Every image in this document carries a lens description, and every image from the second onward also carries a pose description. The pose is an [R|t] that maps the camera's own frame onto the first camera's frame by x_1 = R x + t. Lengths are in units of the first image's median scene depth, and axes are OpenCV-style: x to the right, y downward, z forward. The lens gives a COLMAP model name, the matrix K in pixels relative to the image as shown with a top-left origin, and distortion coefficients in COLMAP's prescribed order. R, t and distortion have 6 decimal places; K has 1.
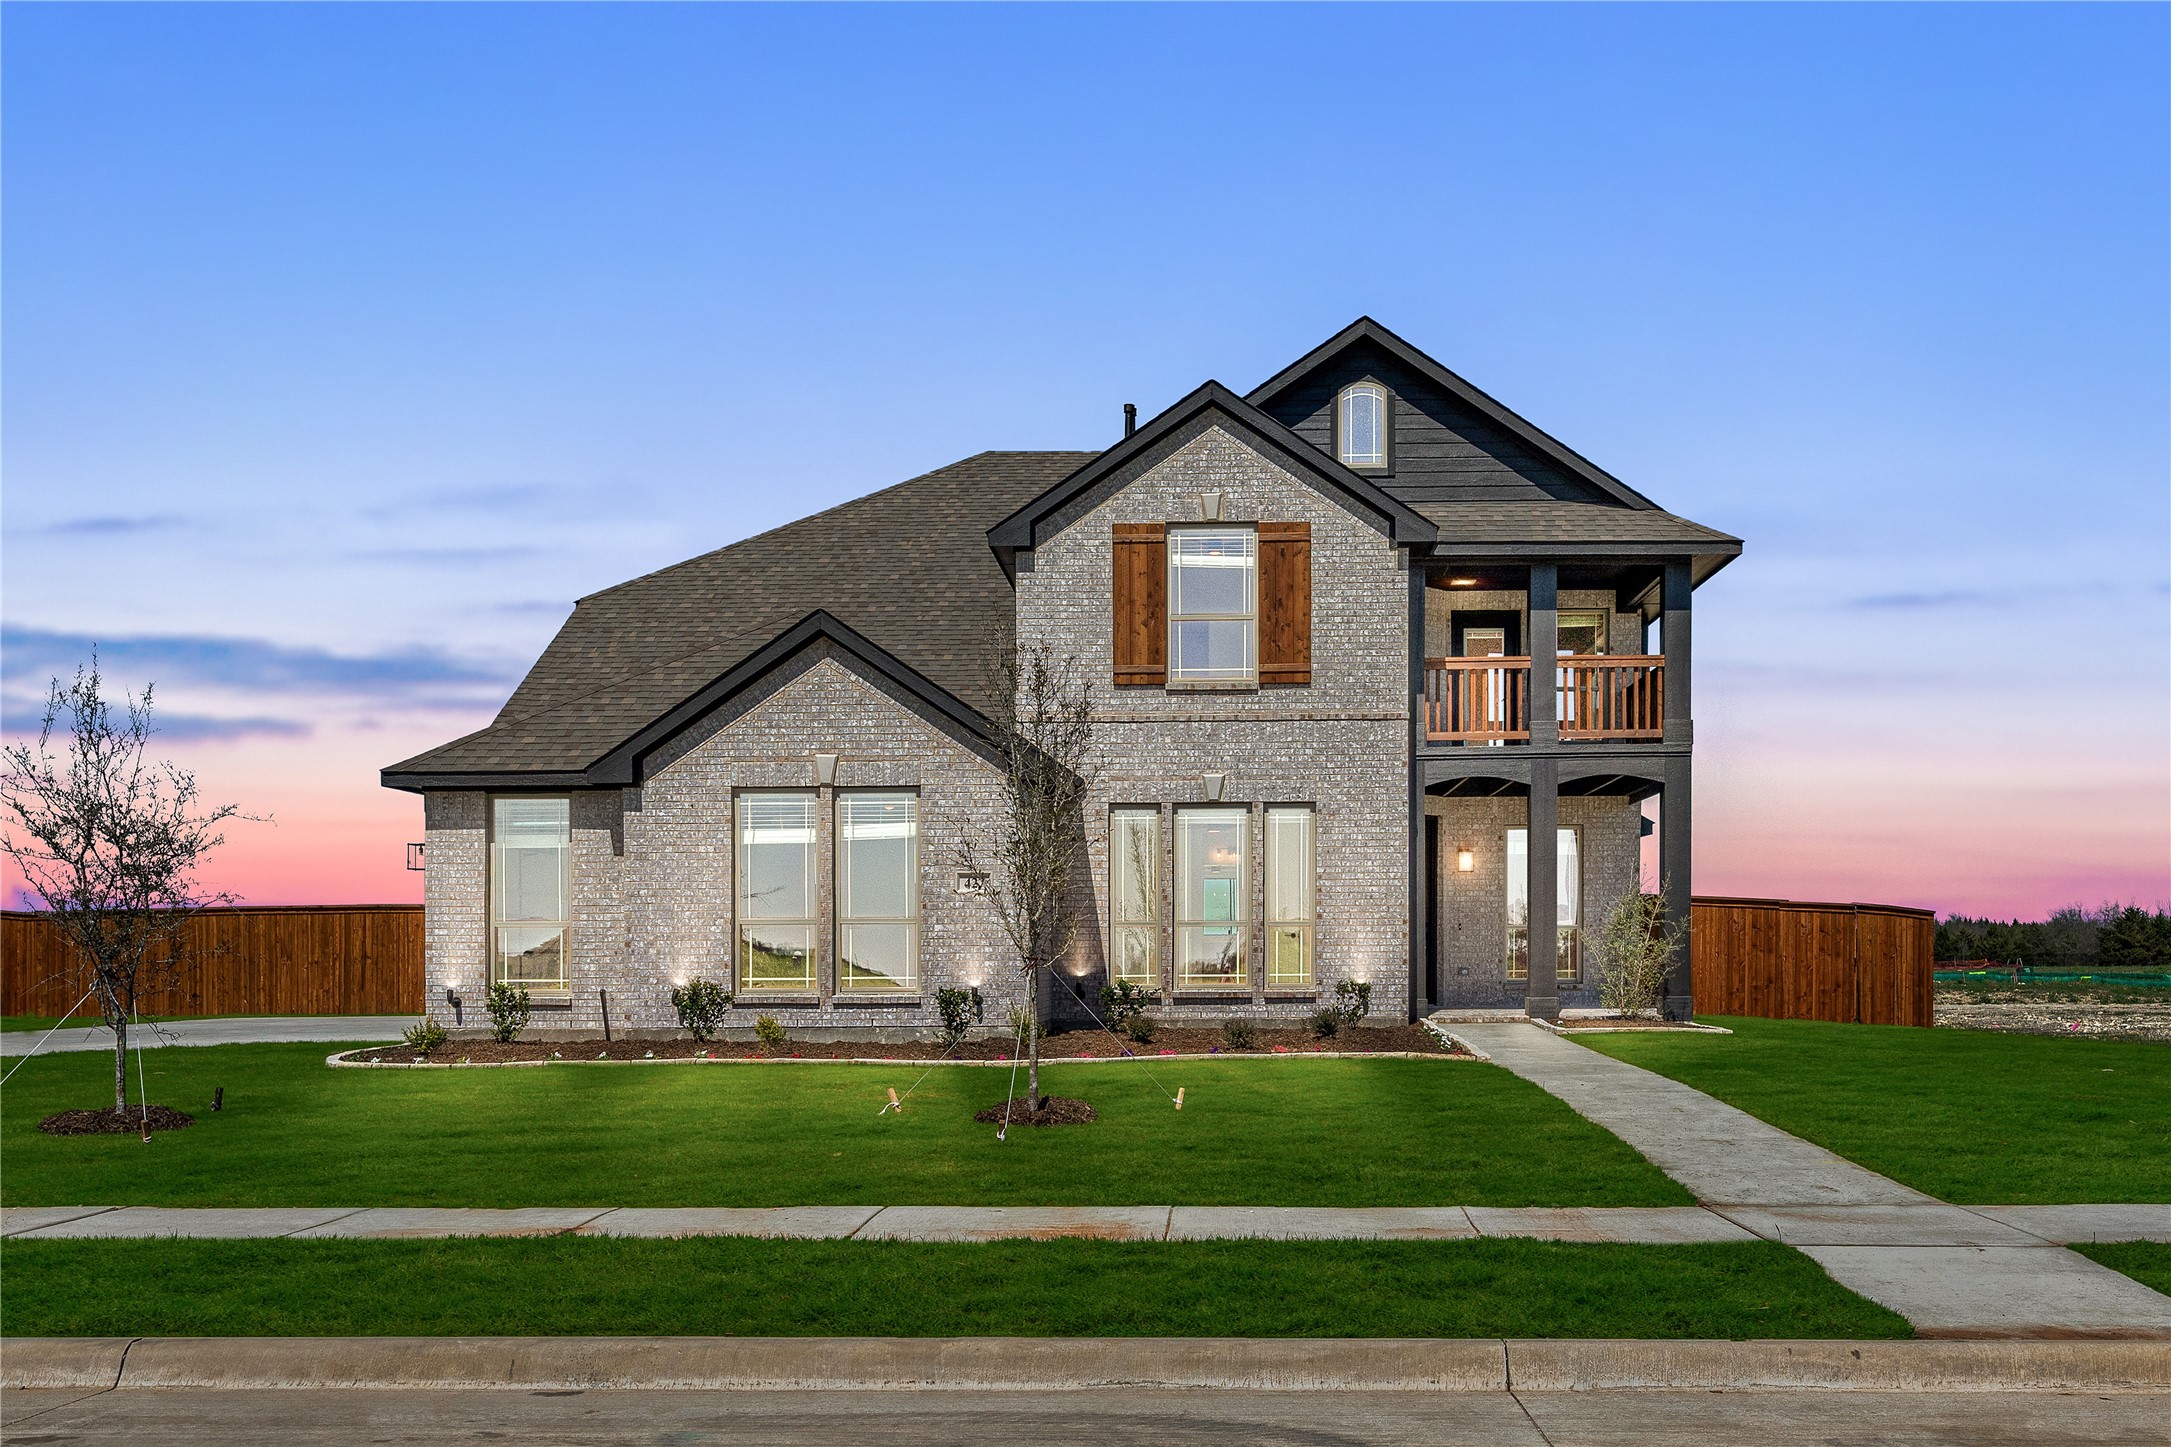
lens RADIAL K [[1264.6, 0, 1086.5], [0, 1264.6, 712.4], [0, 0, 1]] dist [-0.017637, -0.004435]
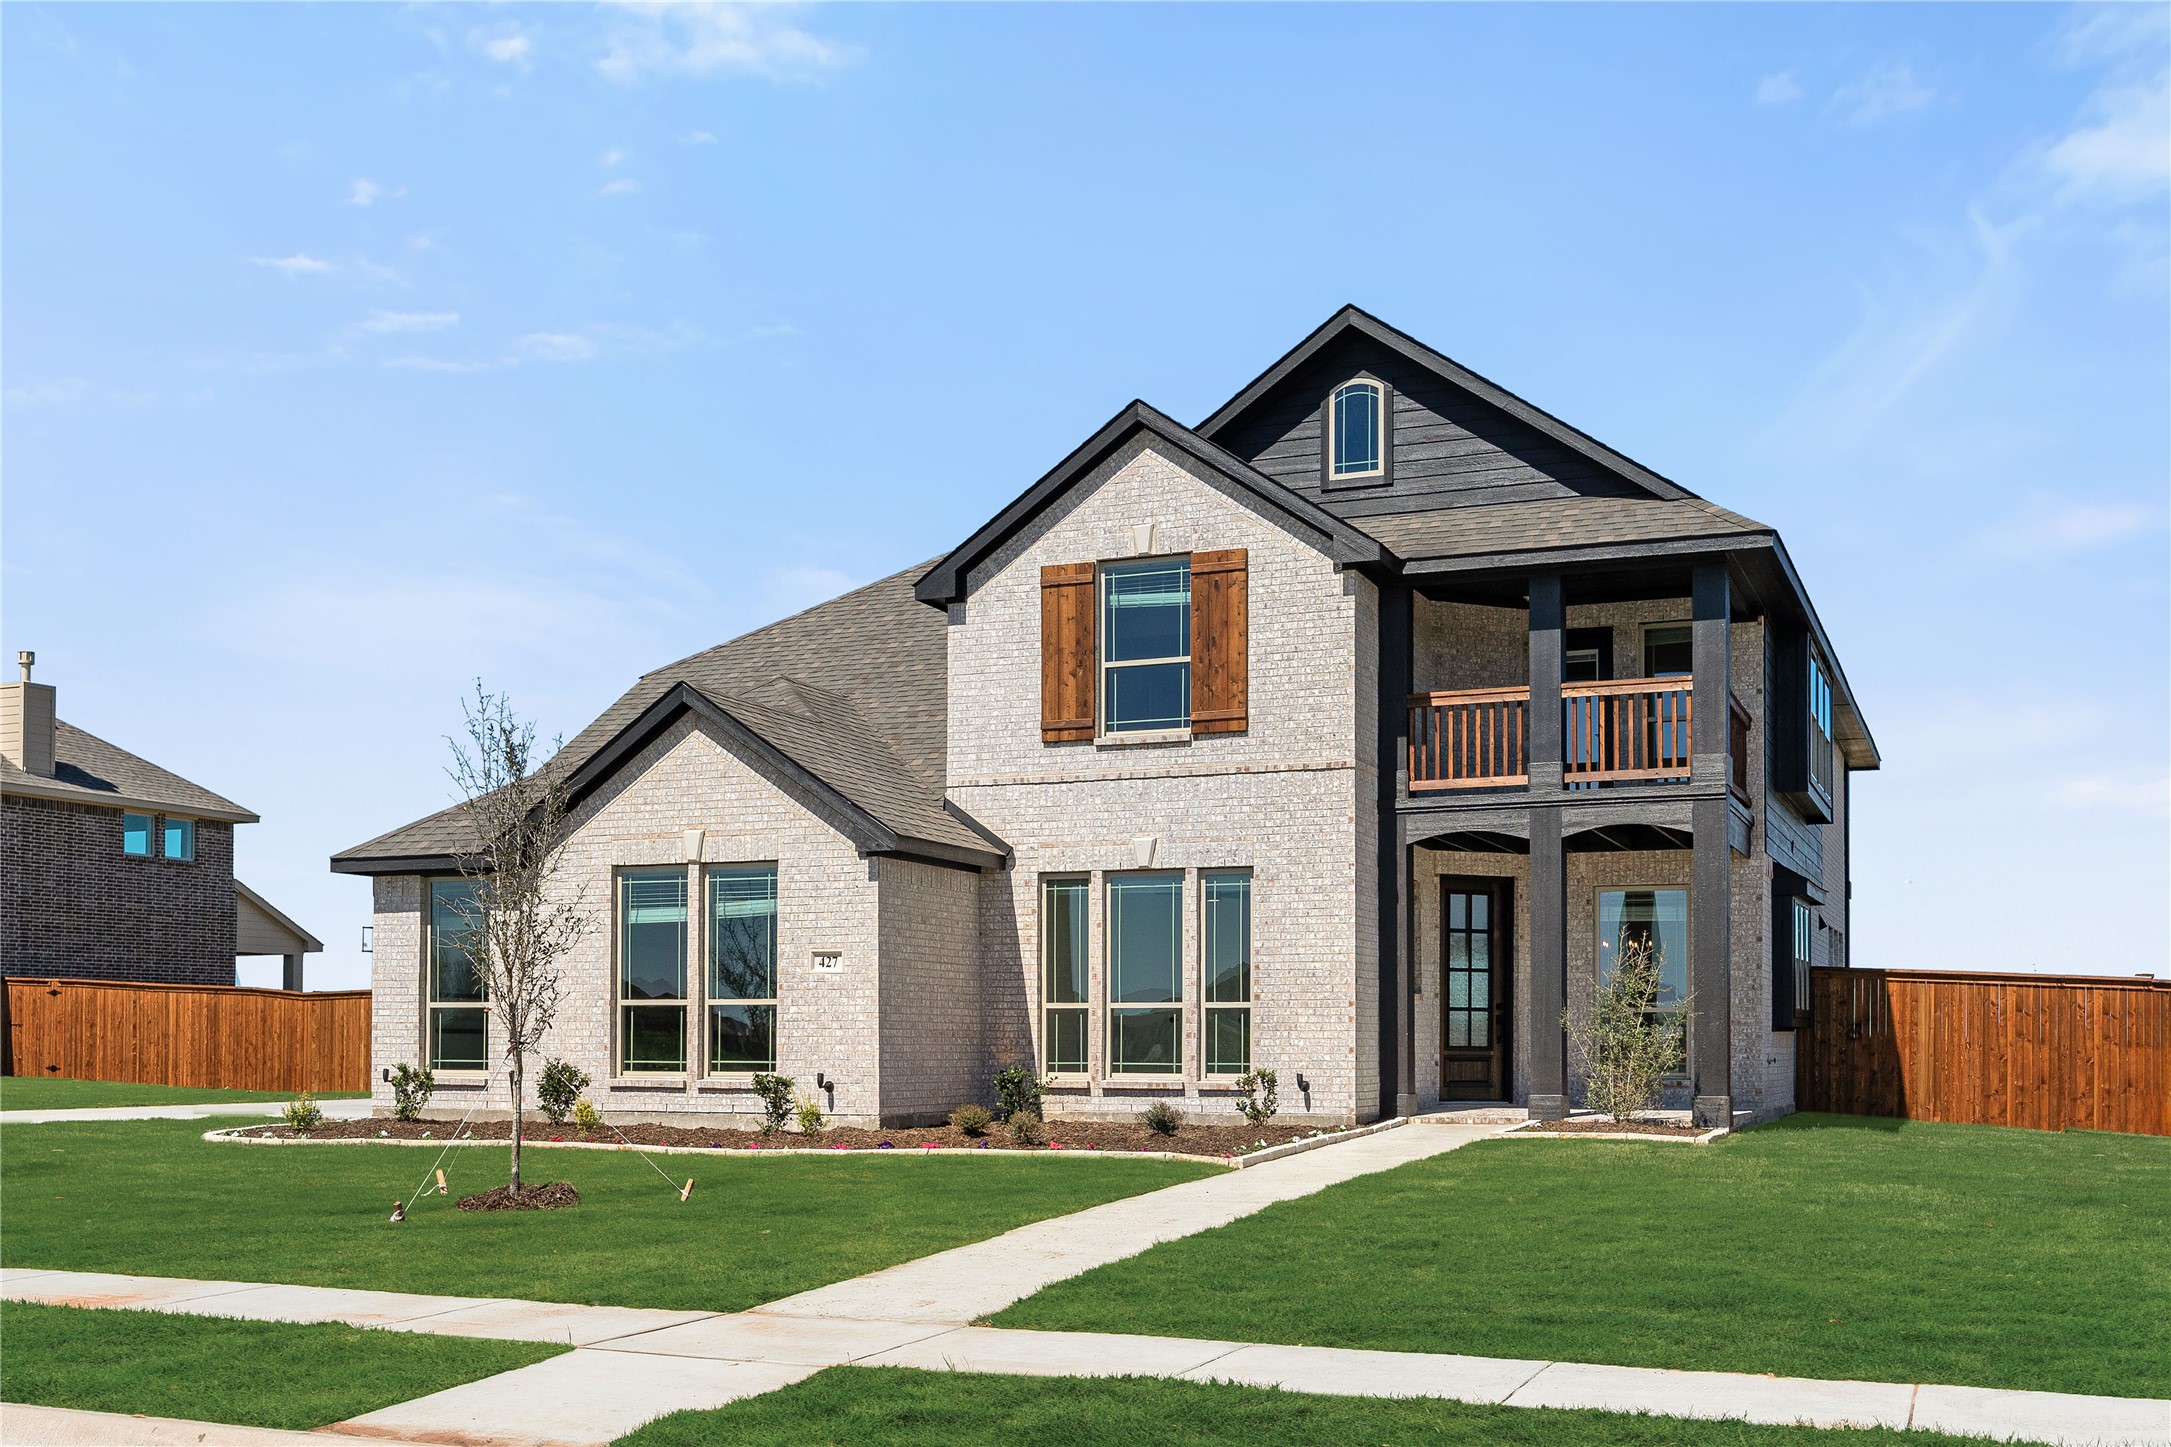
lens RADIAL K [[1427.2, 0, 1086.4], [0, 1427.2, 728.6], [0, 0, 1]] dist [-0.010743, 0.006312]
pose [[0.967983, -0.046462, -0.246677, 0.309745], [0.040550, 0.998757, -0.028994, -0.000624], [0.247718, 0.018063, 0.968664, 0.009134]]
